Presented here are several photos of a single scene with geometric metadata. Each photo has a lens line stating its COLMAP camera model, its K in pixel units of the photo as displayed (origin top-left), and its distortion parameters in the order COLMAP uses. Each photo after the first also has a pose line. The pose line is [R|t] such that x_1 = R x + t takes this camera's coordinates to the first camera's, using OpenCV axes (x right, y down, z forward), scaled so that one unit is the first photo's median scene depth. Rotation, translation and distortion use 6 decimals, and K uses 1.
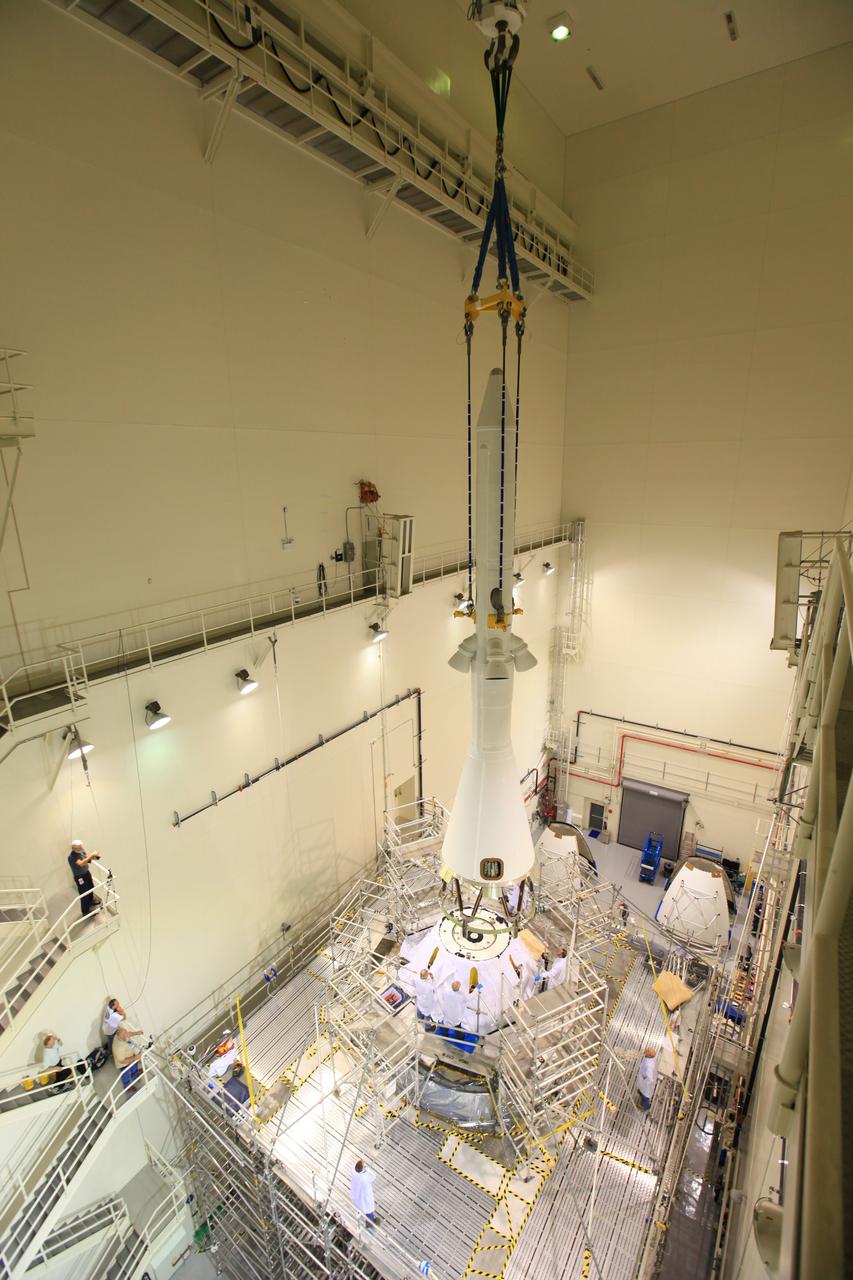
lens RADIAL K [[609.1, 0, 426.5], [0, 609.1, 640.0], [0, 0, 1]] dist [-0.002418, -0.000069]
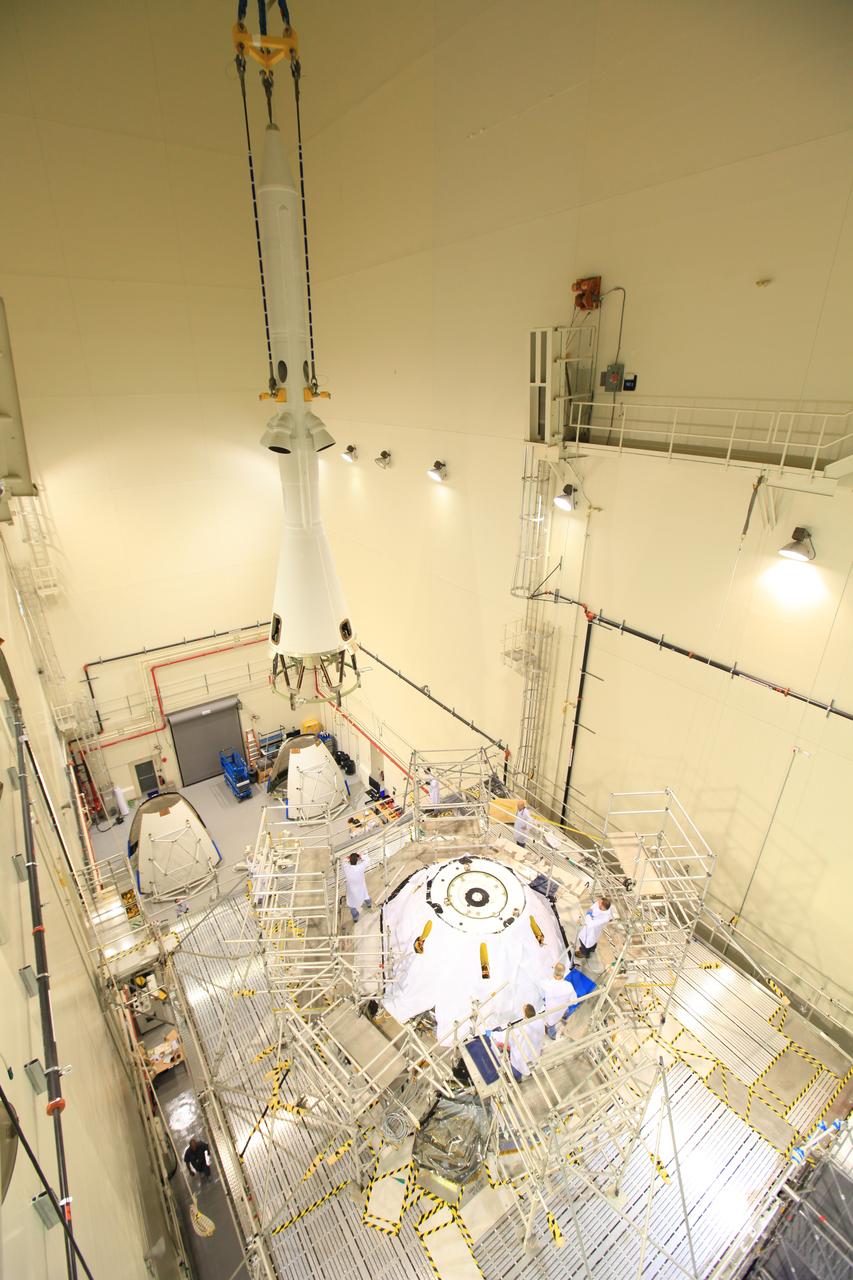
lens RADIAL K [[609.1, 0, 426.5], [0, 609.1, 640.0], [0, 0, 1]] dist [-0.002418, -0.000069]
pose [[0.394621, -0.379980, 0.836594, -0.199547], [0.264191, 0.918960, 0.292773, -0.020241], [-0.880044, 0.105486, 0.463028, 0.288081]]
